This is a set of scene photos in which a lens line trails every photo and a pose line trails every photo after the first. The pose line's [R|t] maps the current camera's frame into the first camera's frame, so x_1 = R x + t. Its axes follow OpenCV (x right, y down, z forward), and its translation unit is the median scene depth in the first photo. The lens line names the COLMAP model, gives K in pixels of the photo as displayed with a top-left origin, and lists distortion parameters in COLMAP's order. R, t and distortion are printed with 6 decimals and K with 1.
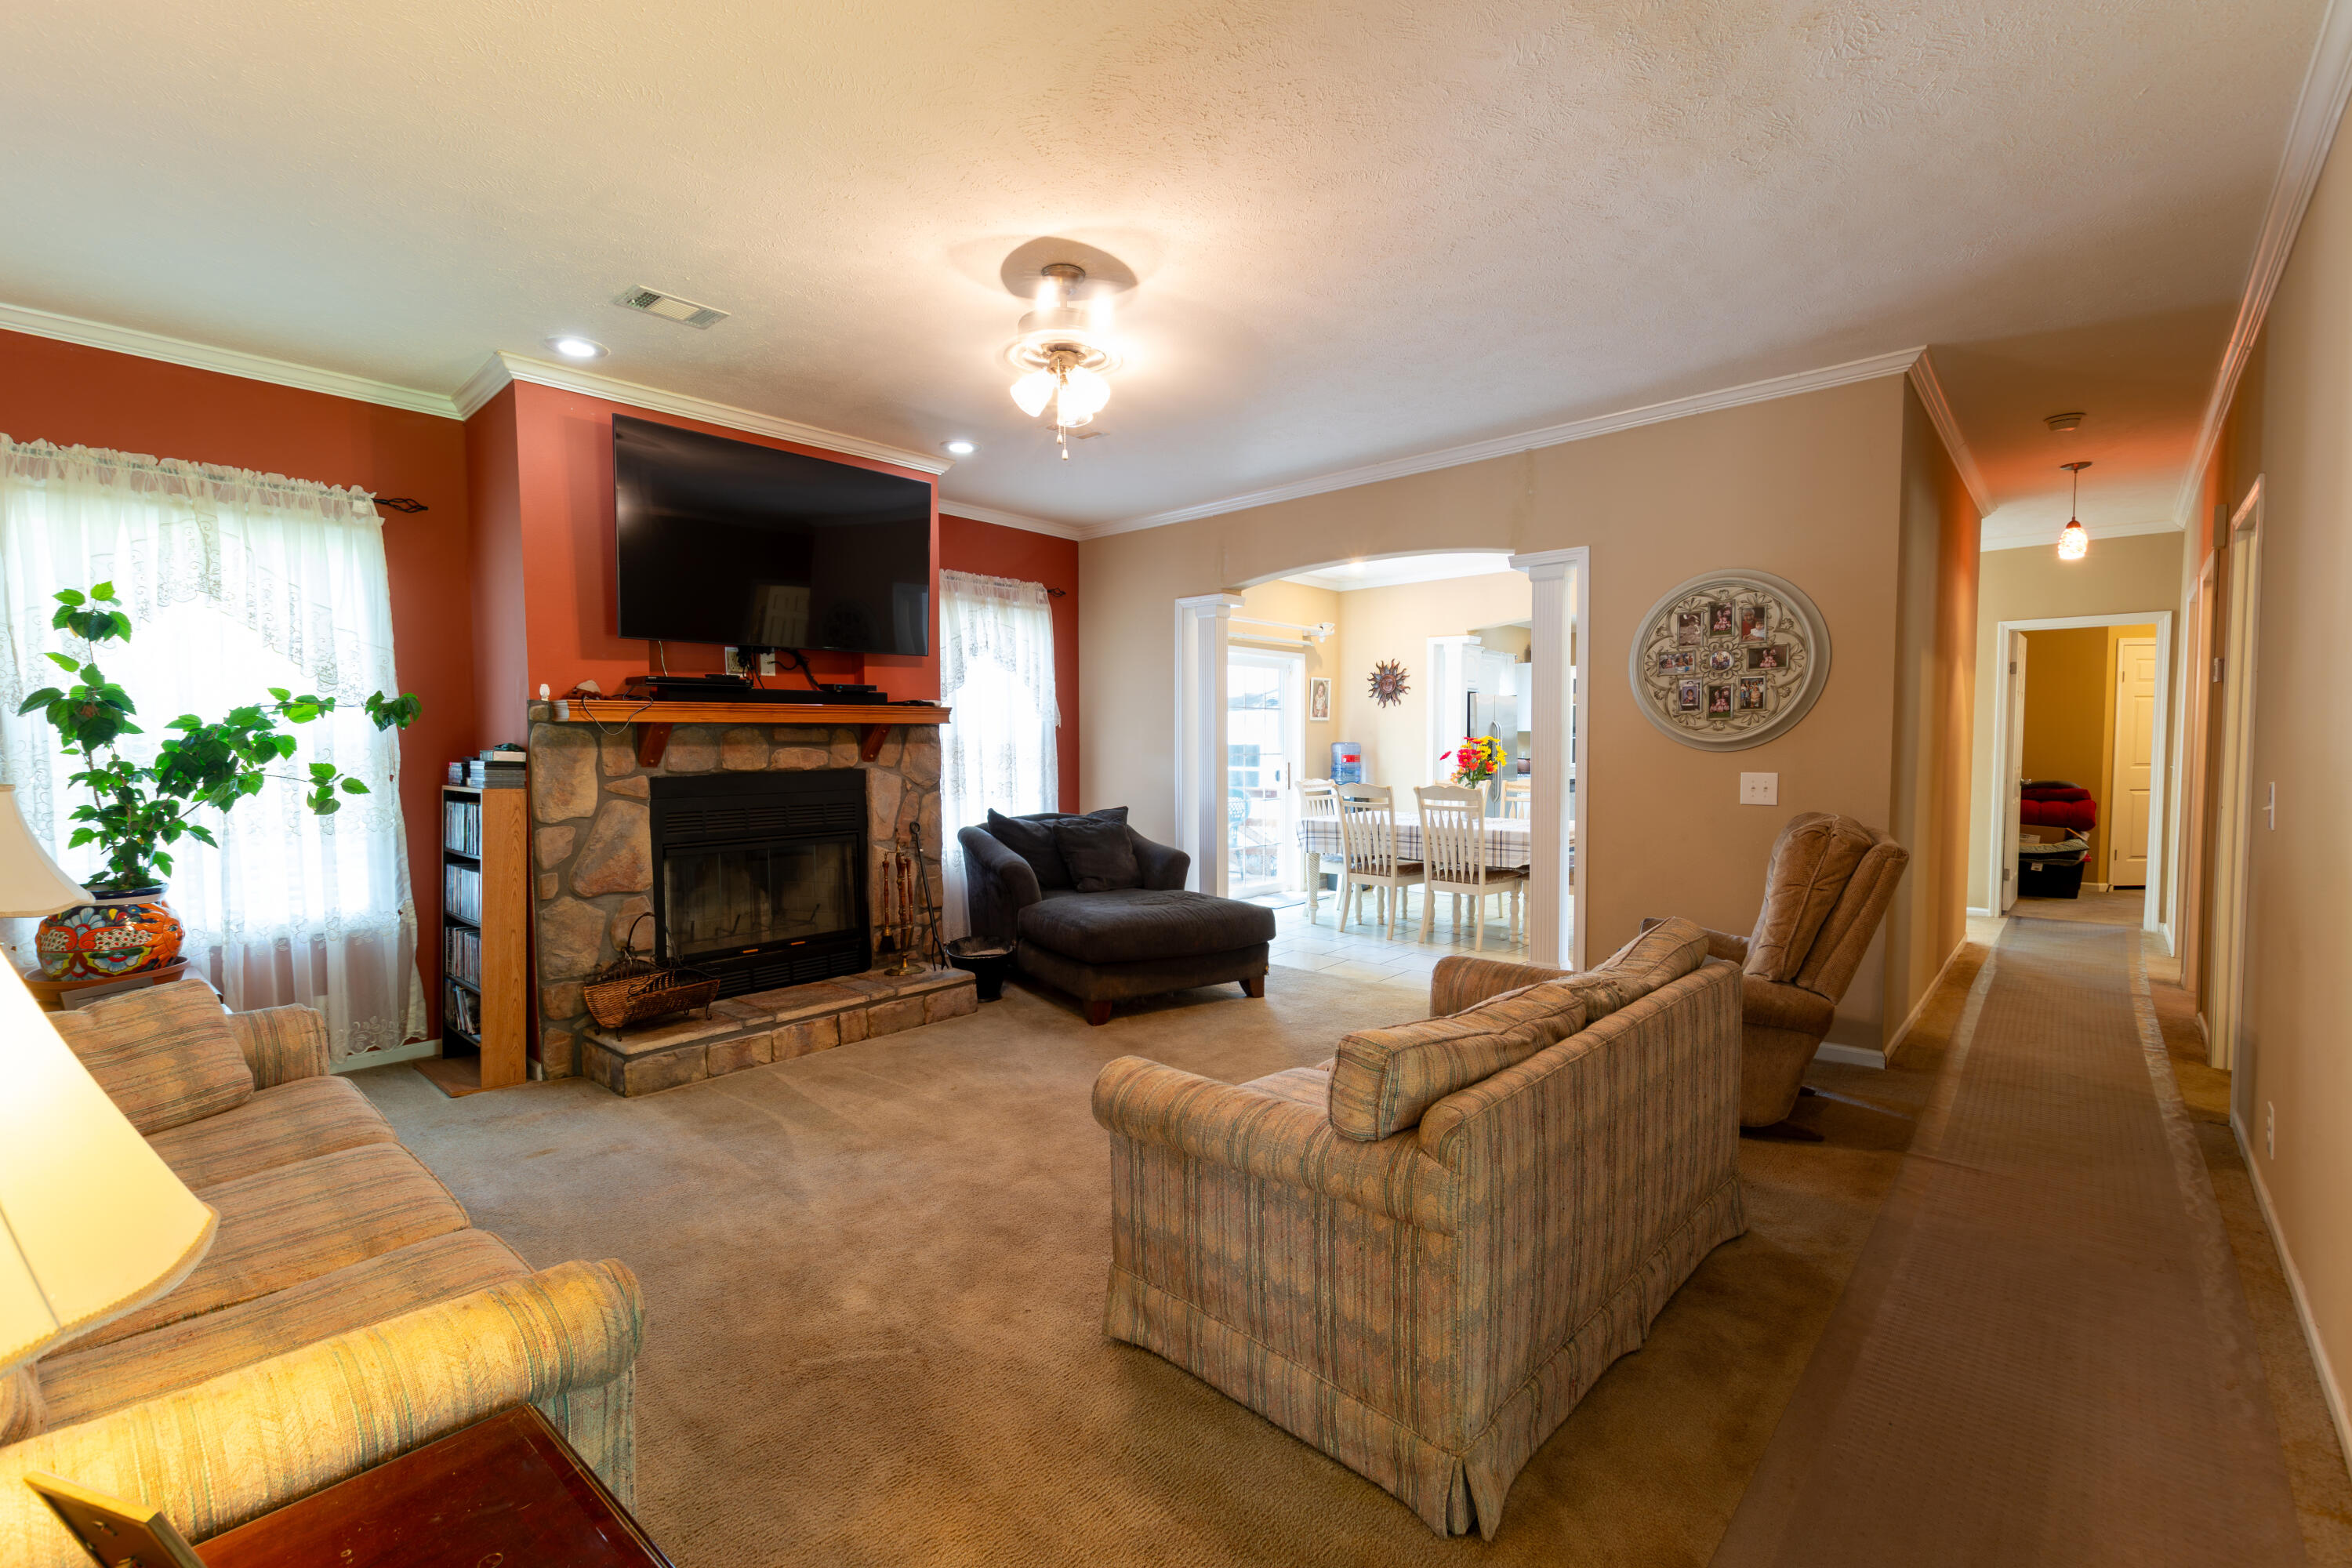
lens RADIAL K [[1022.7, 0, 1172.5], [0, 1022.7, 794.3], [0, 0, 1]] dist [0.011828, -0.005536]
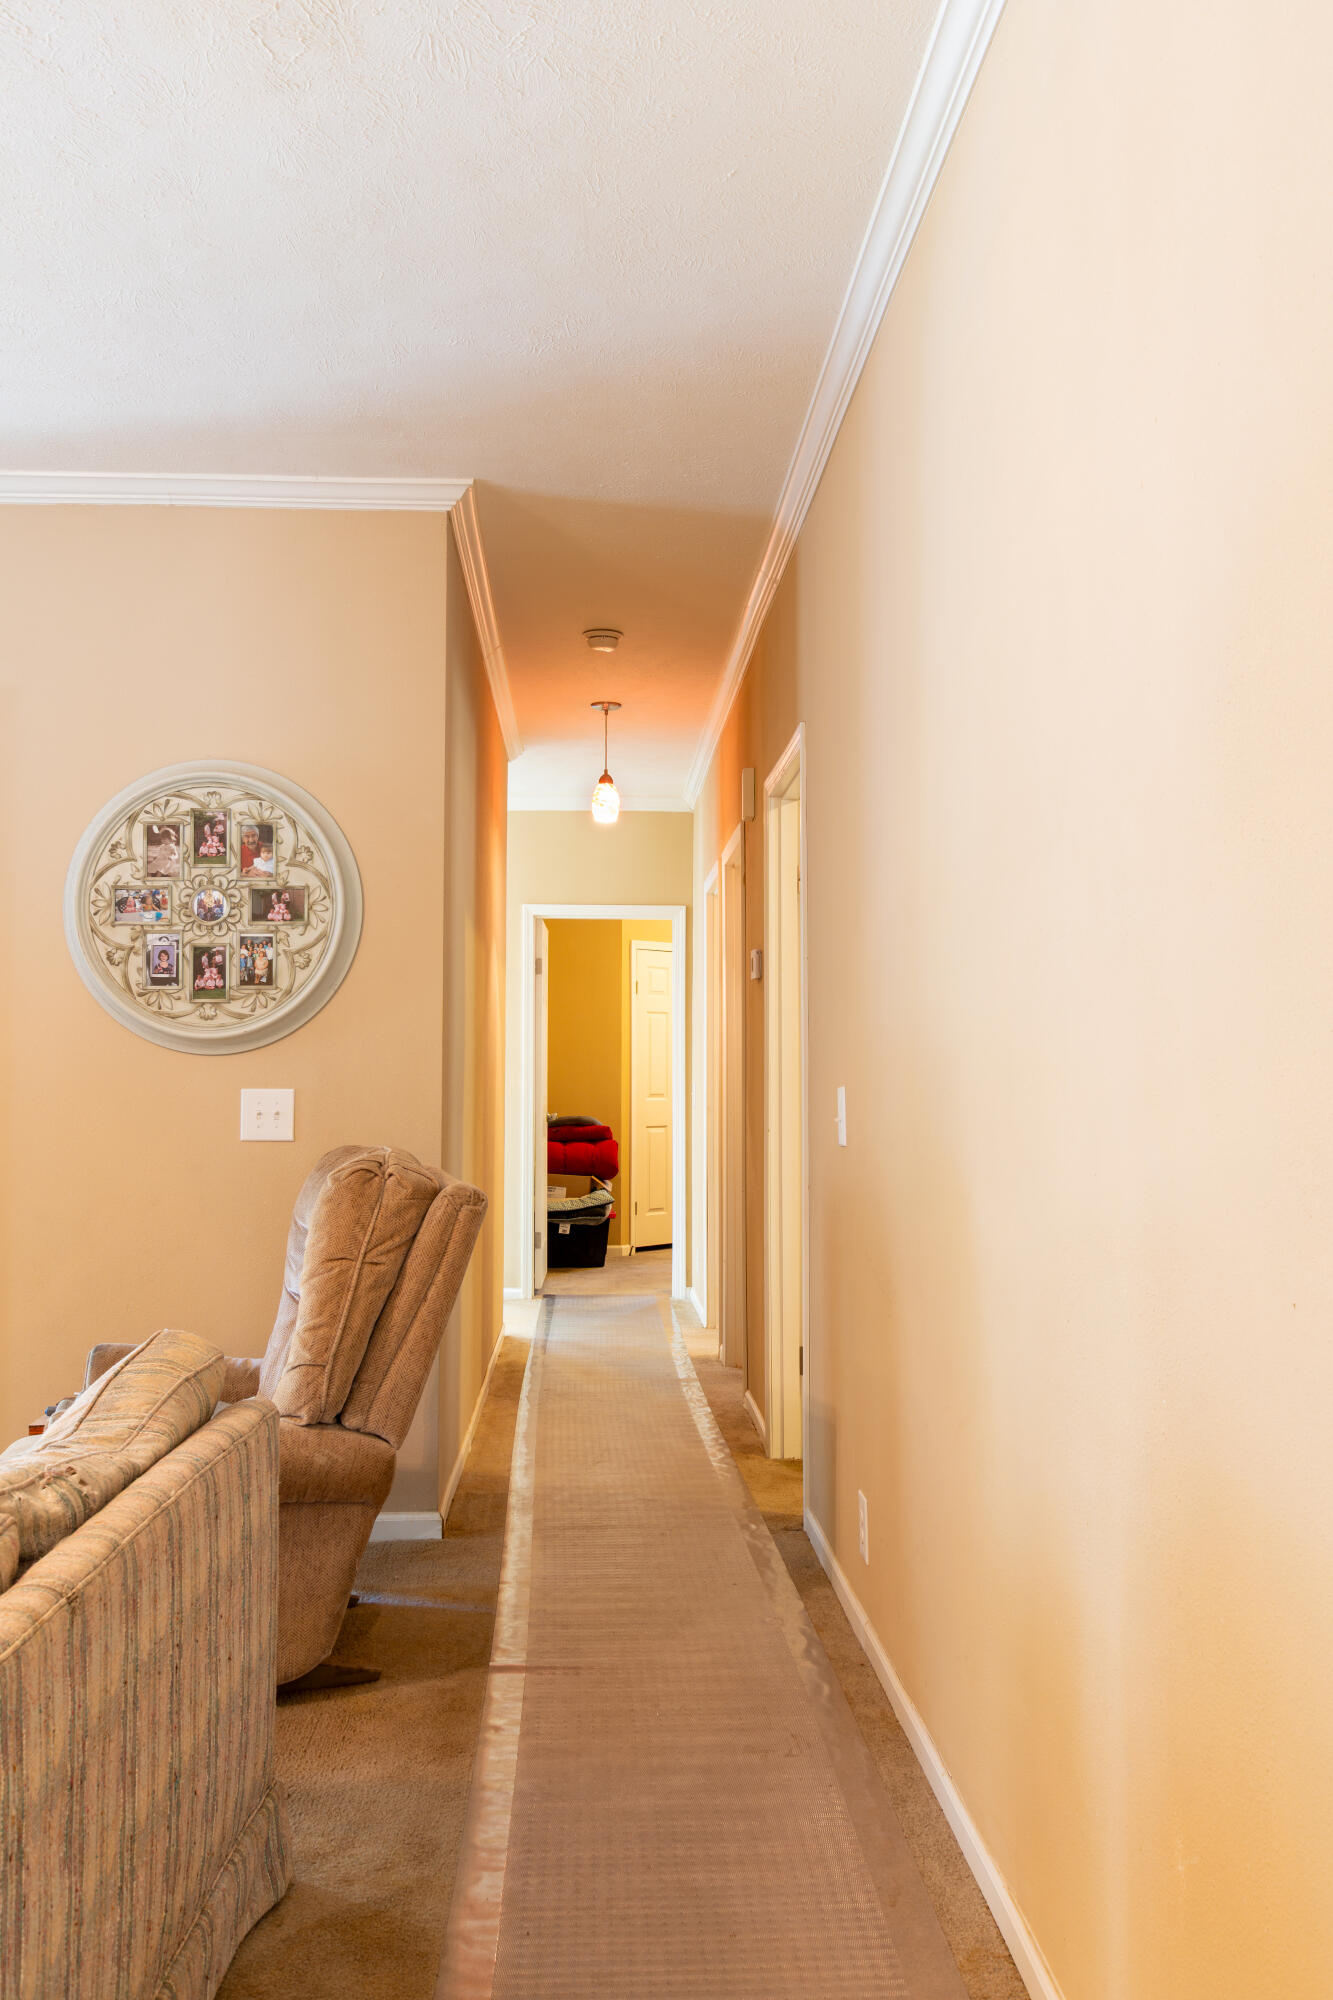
lens RADIAL K [[1655.6, 0, 664.0], [0, 1655.6, 1002.0], [0, 0, 1]] dist [-0.002445, 0.003099]
pose [[0.709493, 0.037792, 0.703699, 0.029209], [0.032147, 0.995786, -0.085890, 0.017116], [-0.703979, 0.083560, 0.705288, 0.100760]]
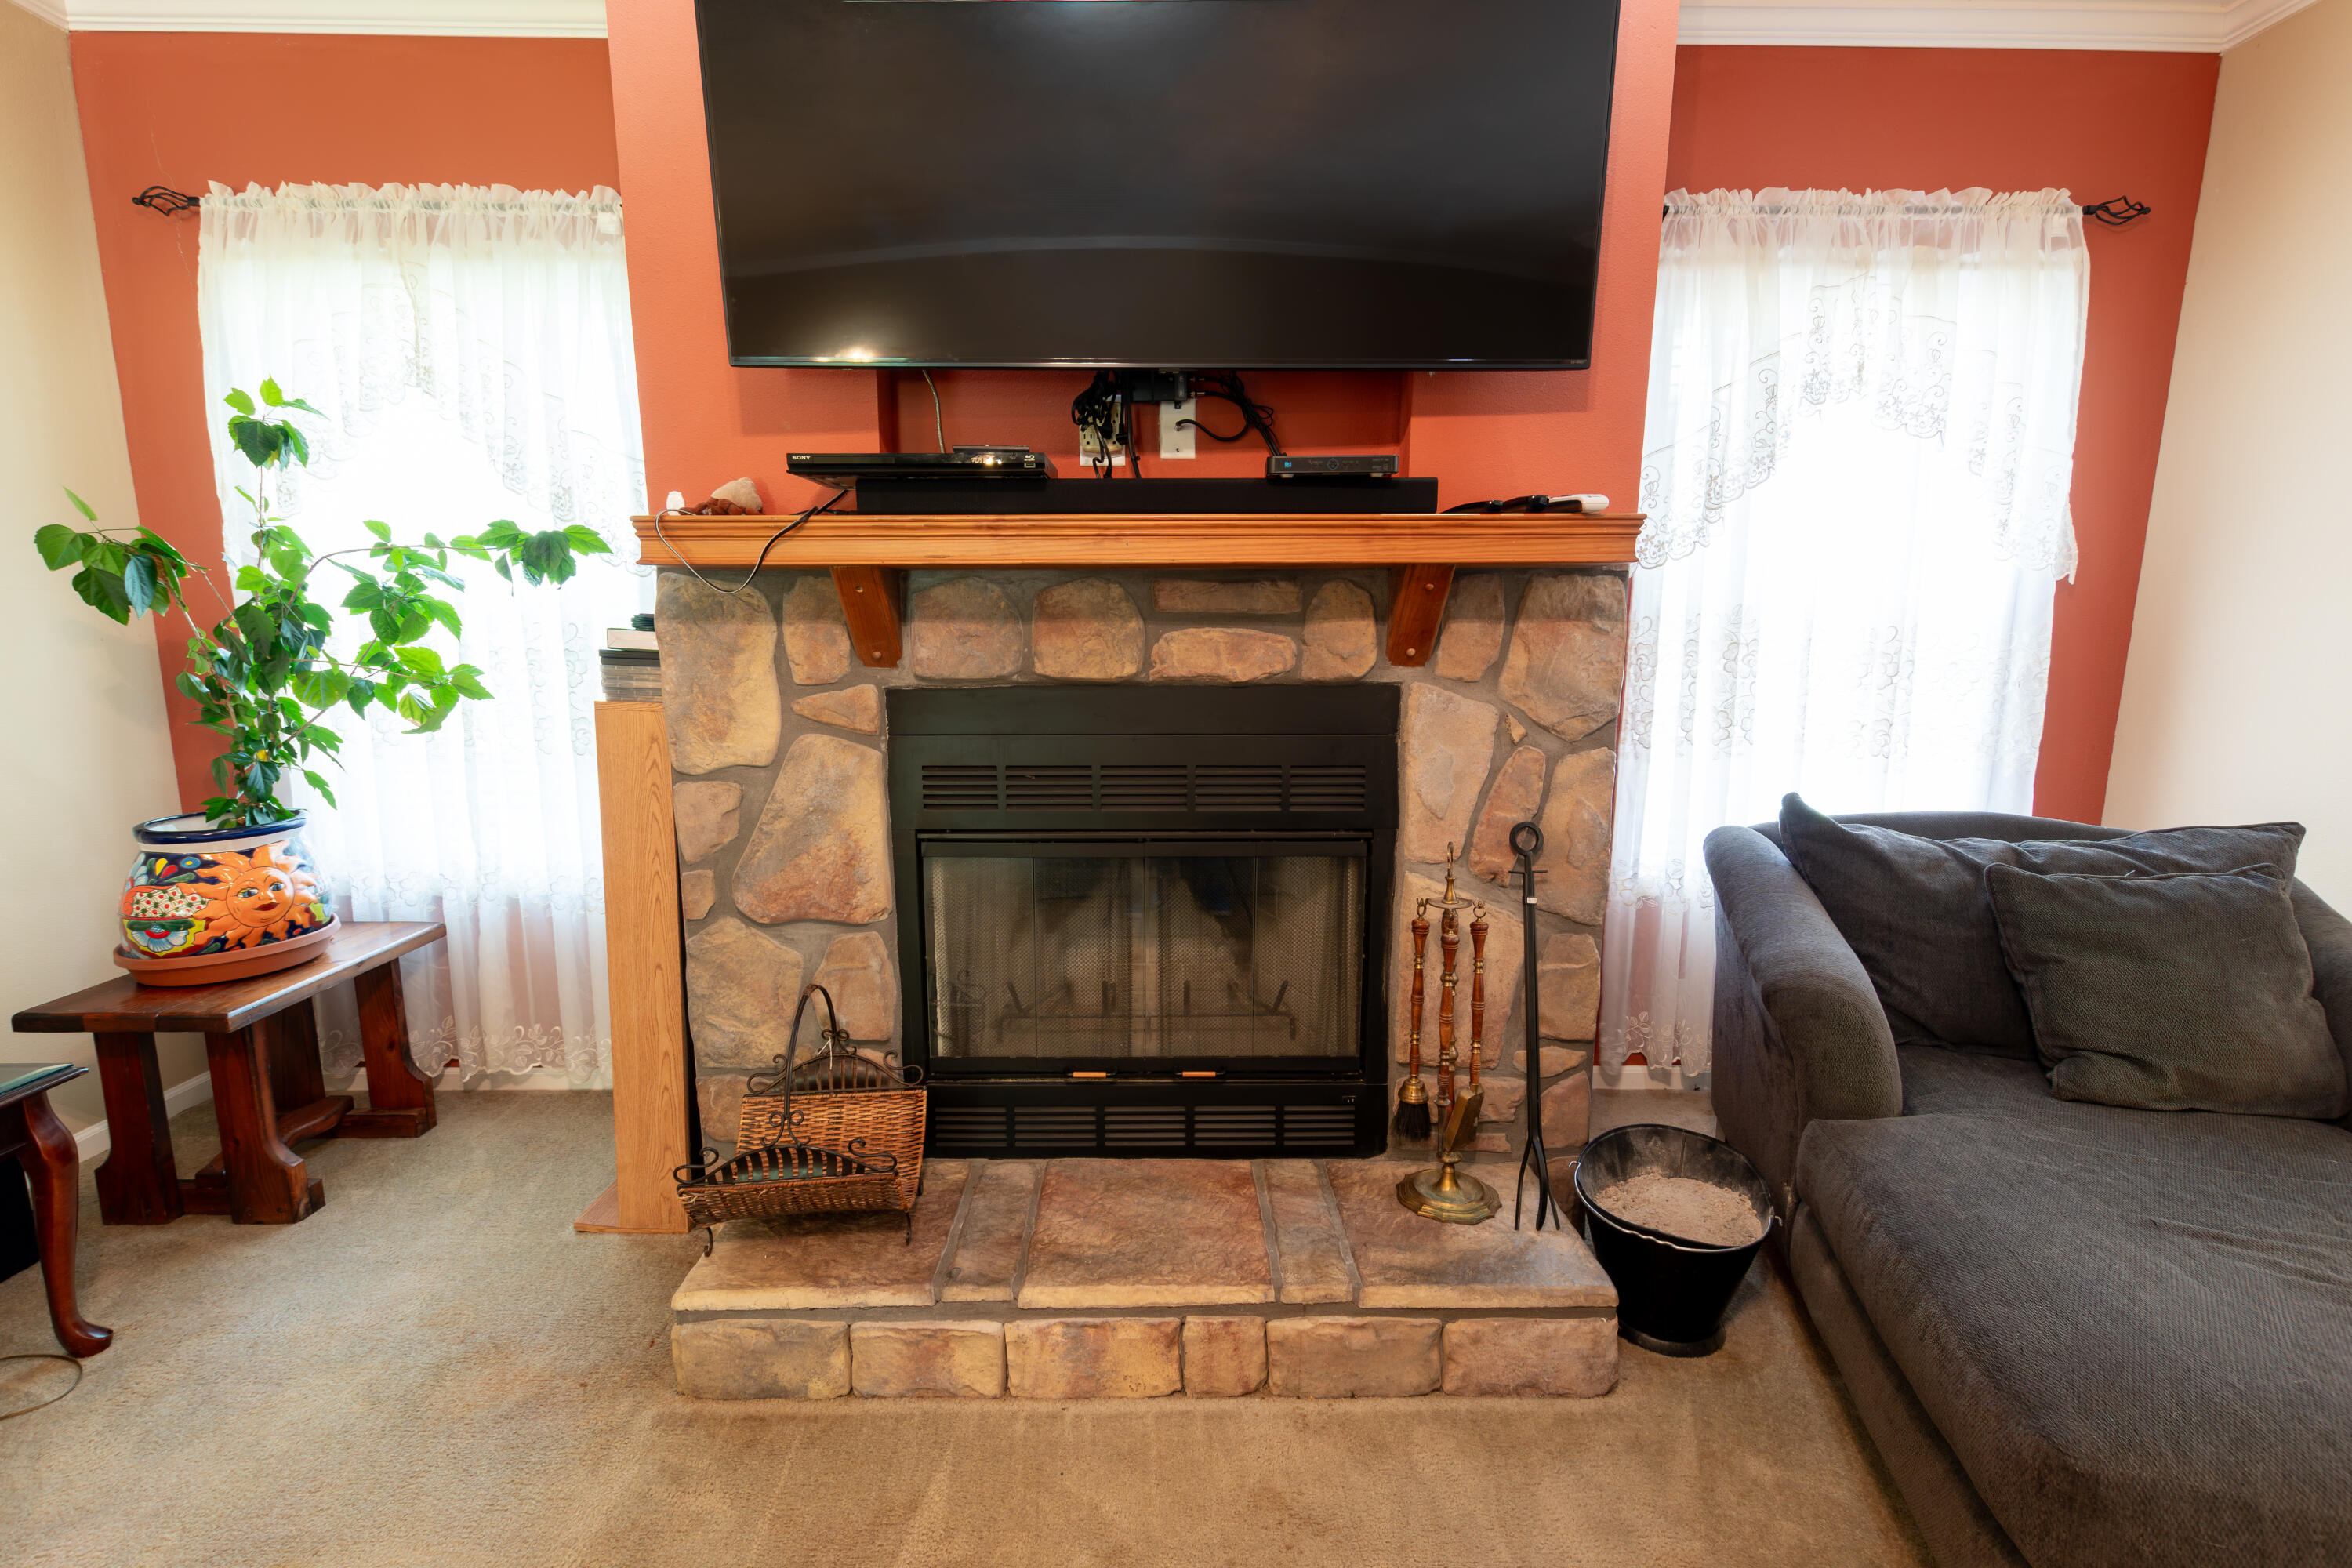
lens RADIAL K [[1011.3, 0, 1191.1], [0, 1011.3, 791.1], [0, 0, 1]] dist [0.003586, 0.000151]
pose [[0.672941, 0.124870, -0.729081, -0.077720], [-0.043737, 0.990641, 0.129298, -0.039557], [0.738402, -0.055122, 0.672104, 0.861554]]
